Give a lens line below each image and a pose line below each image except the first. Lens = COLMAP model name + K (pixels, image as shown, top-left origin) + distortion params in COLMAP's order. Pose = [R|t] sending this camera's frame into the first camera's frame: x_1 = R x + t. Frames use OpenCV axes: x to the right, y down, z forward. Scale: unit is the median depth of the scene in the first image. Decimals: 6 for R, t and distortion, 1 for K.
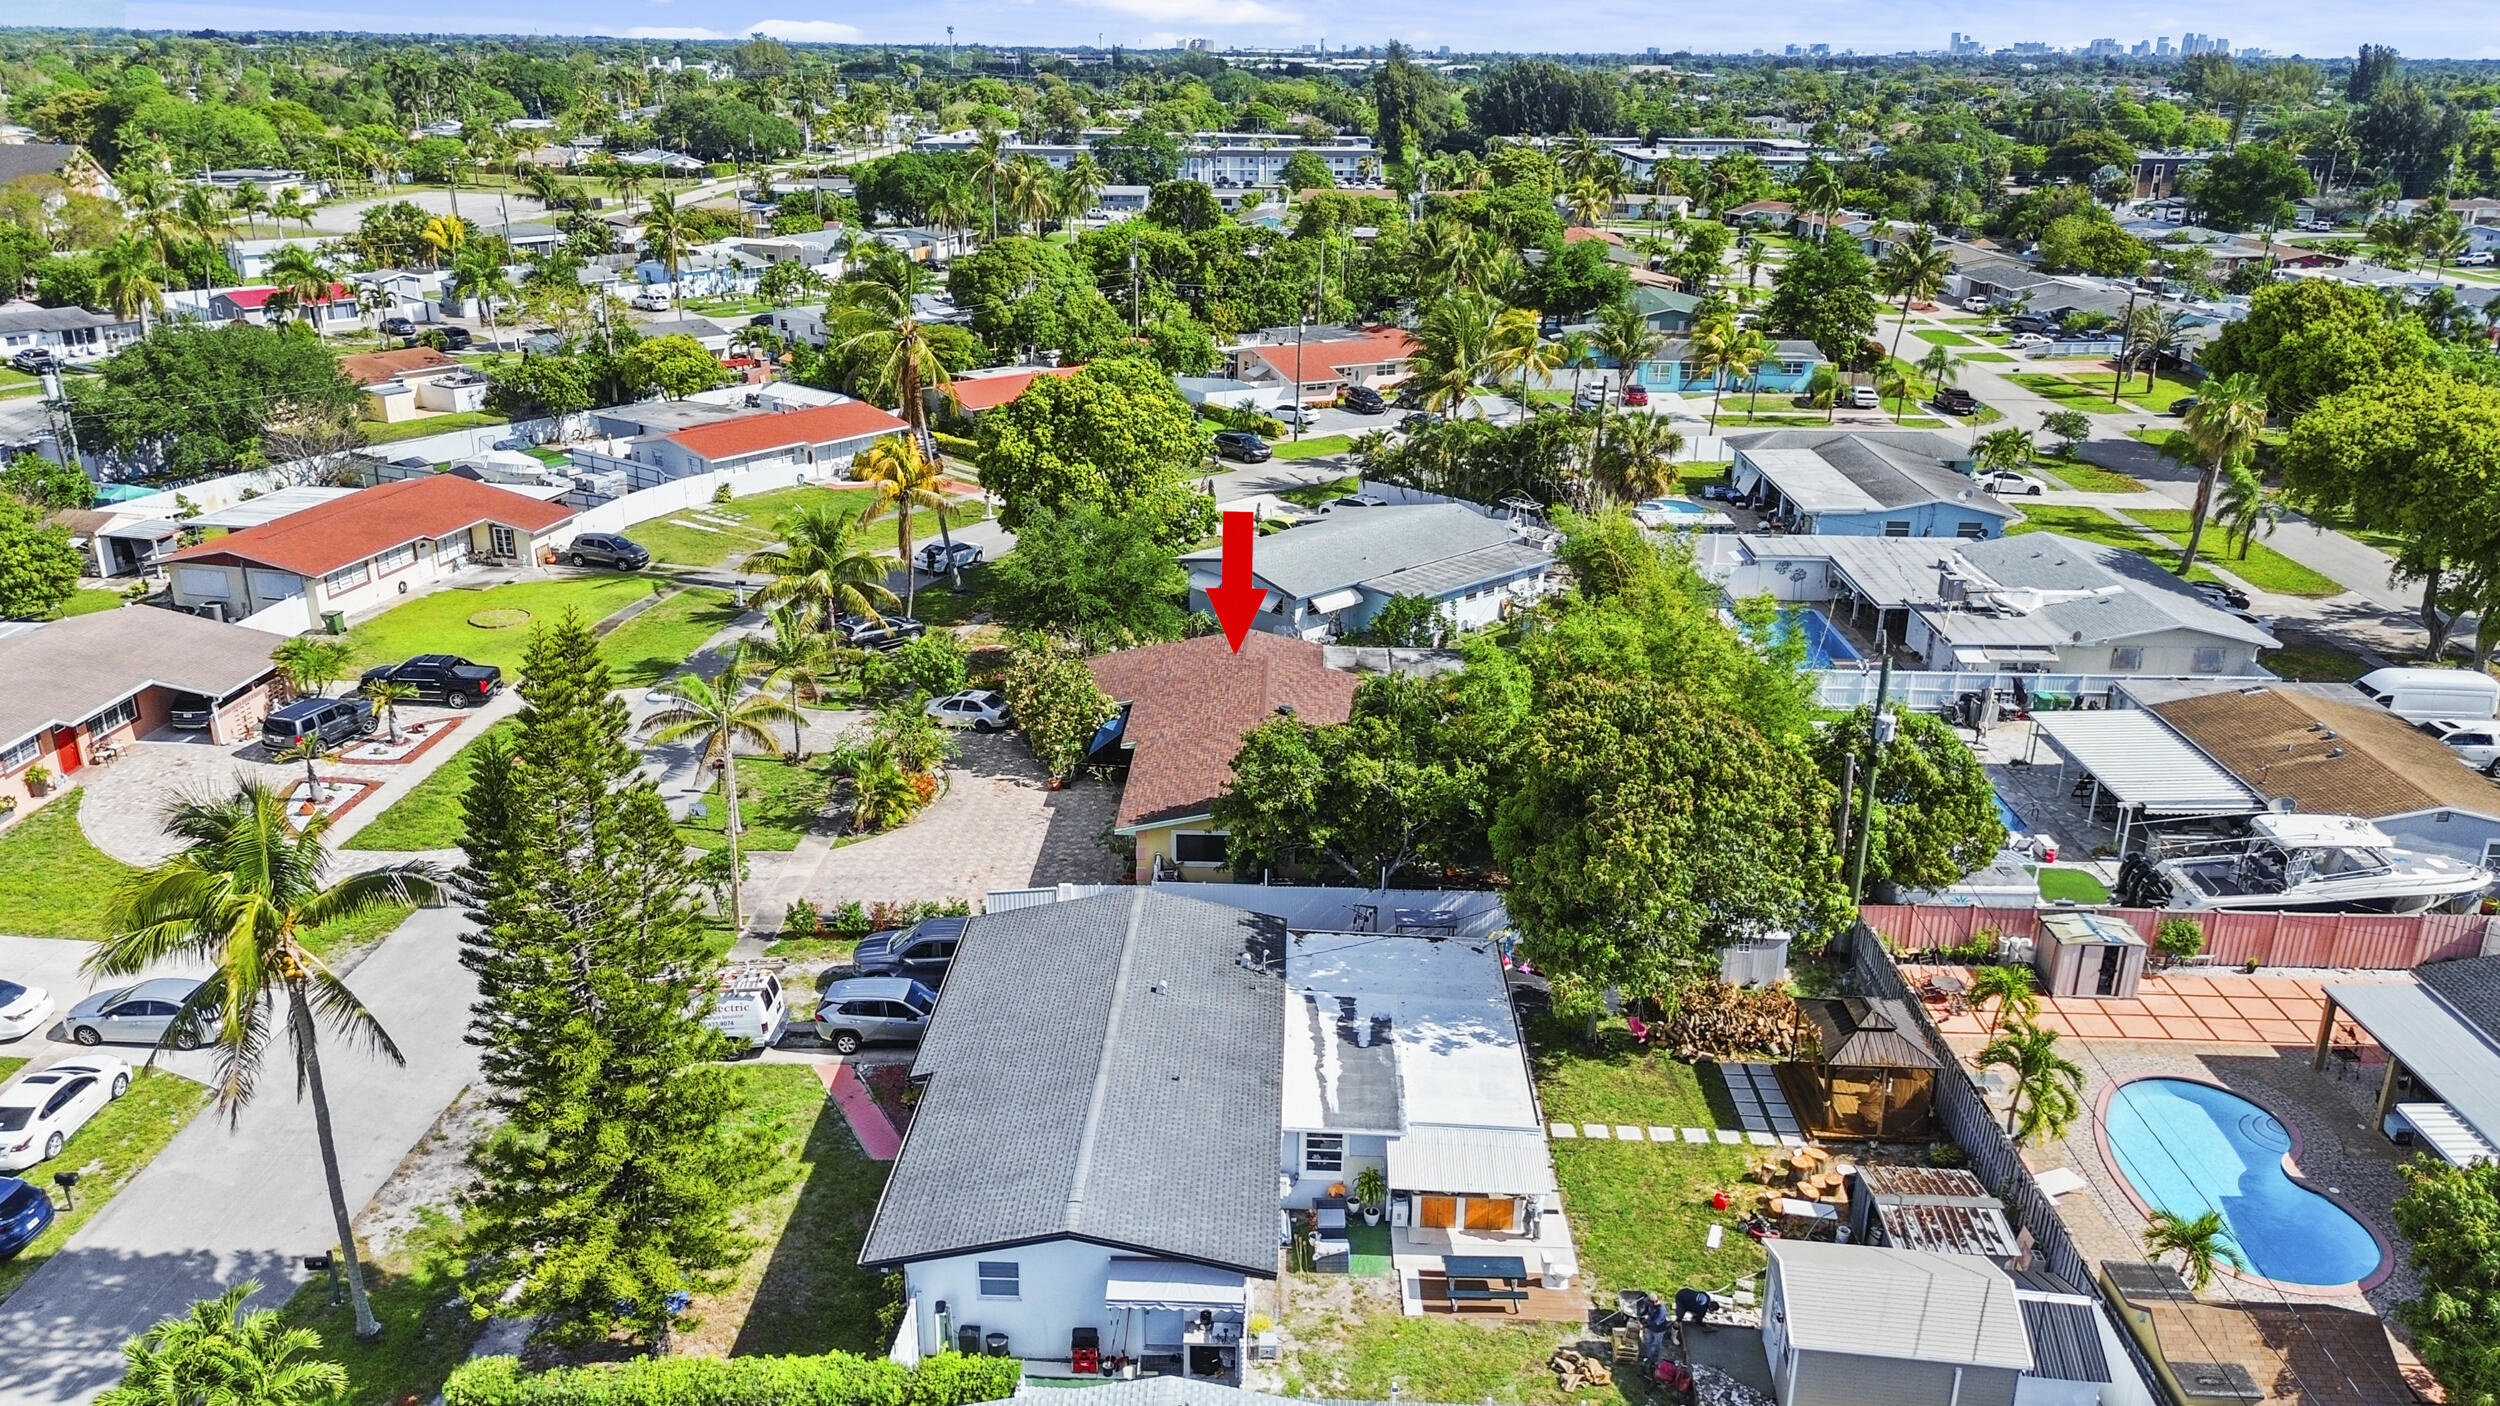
lens RADIAL K [[1790.3, 0, 1256.2], [0, 1790.3, 694.9], [0, 0, 1]] dist [0.047623, -0.025283]
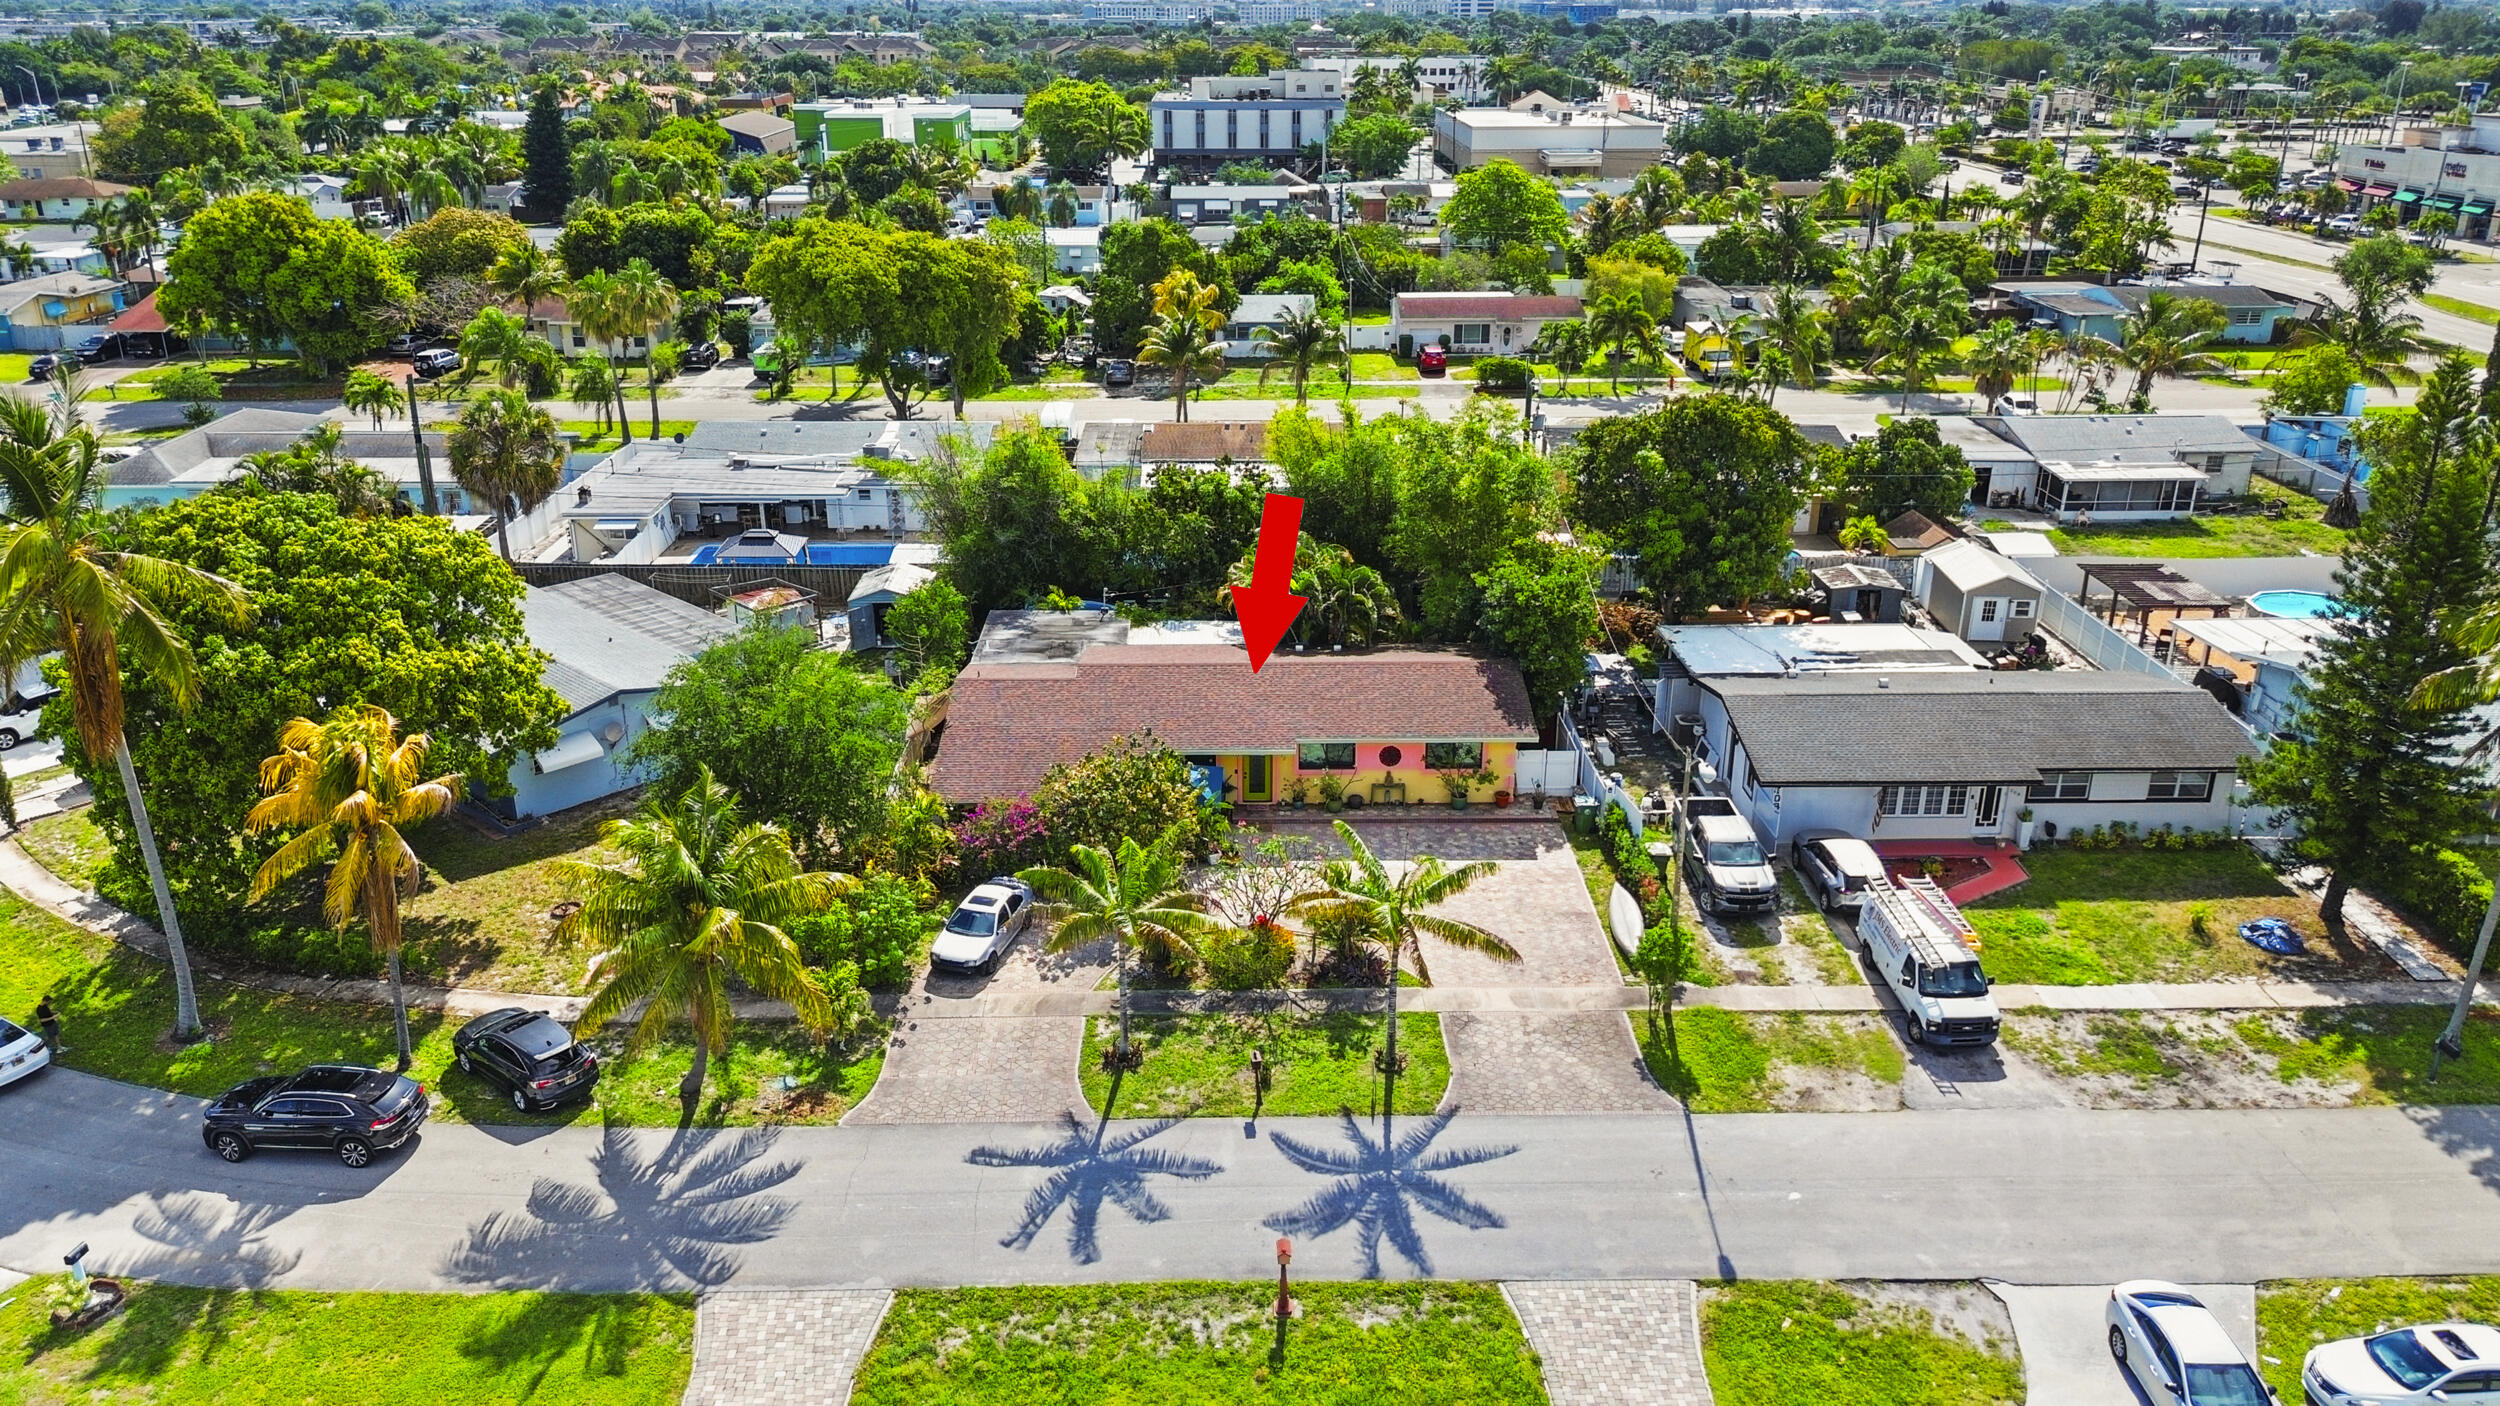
lens RADIAL K [[1790.3, 0, 1258.0], [0, 1790.3, 712.0], [0, 0, 1]] dist [0.047623, -0.025283]
pose [[-0.046595, -0.380913, 0.923436, -0.620124], [0.336797, 0.864320, 0.373522, -0.227309], [-0.940424, 0.328415, 0.088017, 0.662484]]
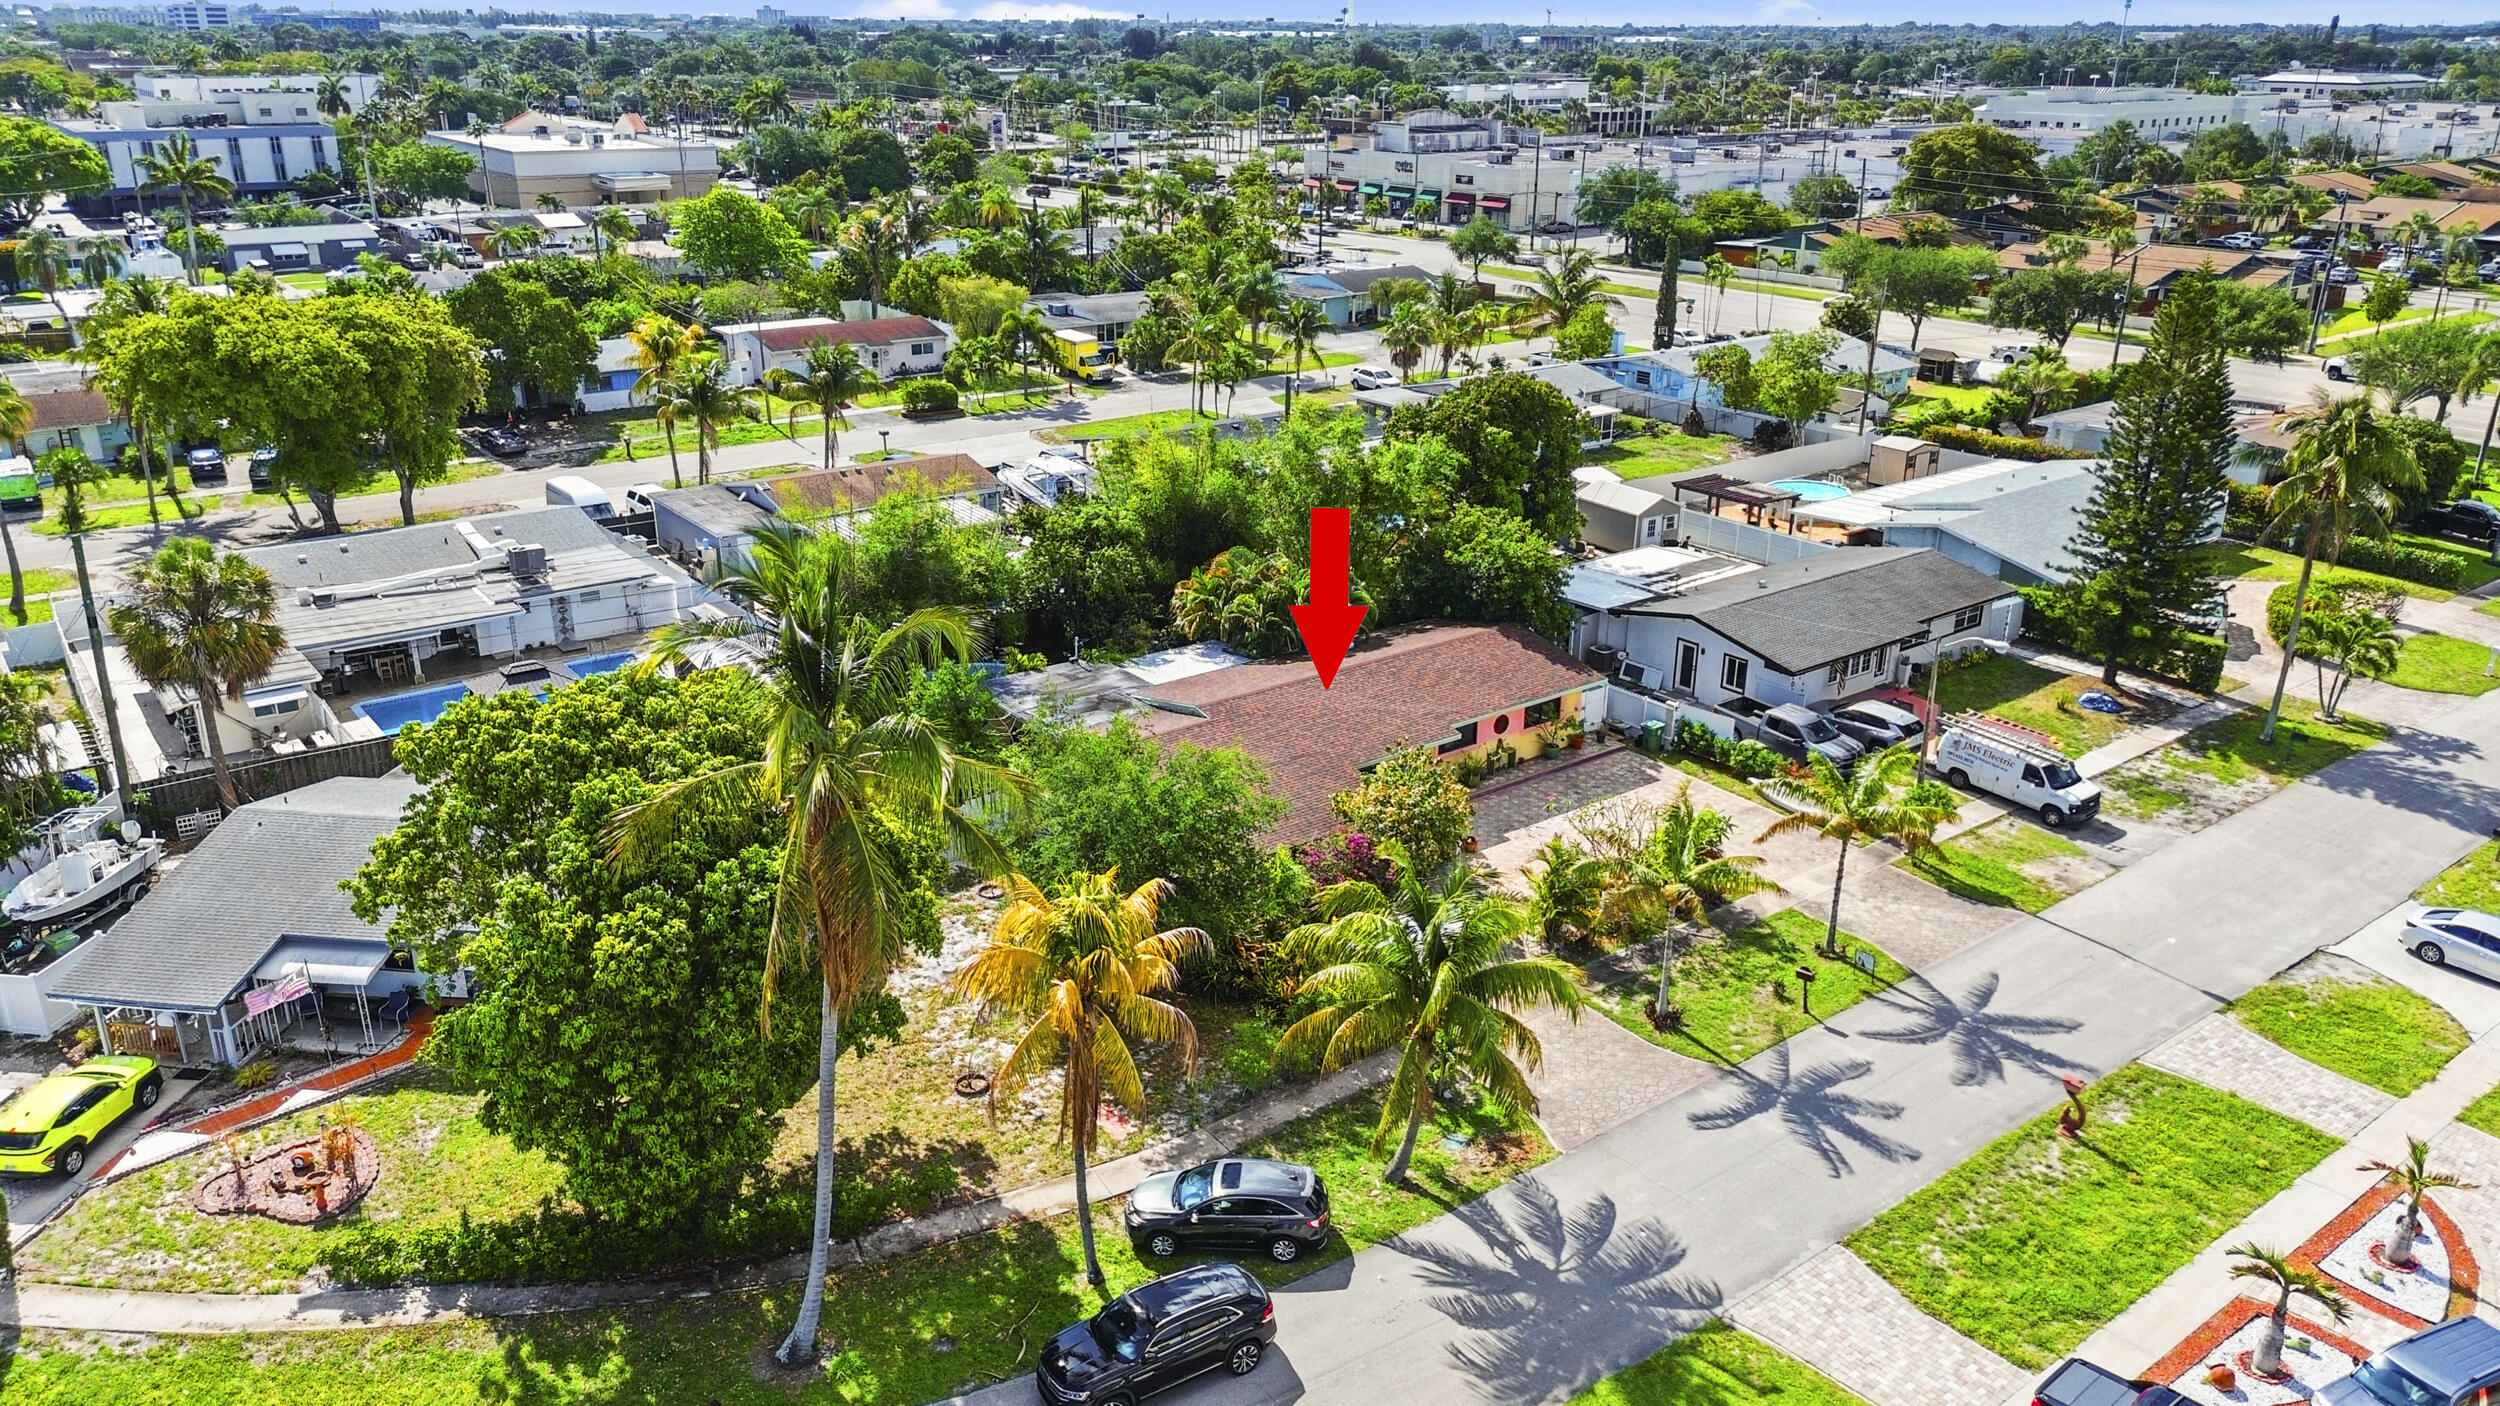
lens RADIAL K [[1790.3, 0, 1261.2], [0, 1790.3, 699.5], [0, 0, 1]] dist [0.047623, -0.025283]
pose [[-0.629480, -0.291441, 0.720290, -0.476725], [0.247016, 0.803847, 0.541123, -0.364112], [-0.736708, 0.518549, -0.434015, 1.041913]]
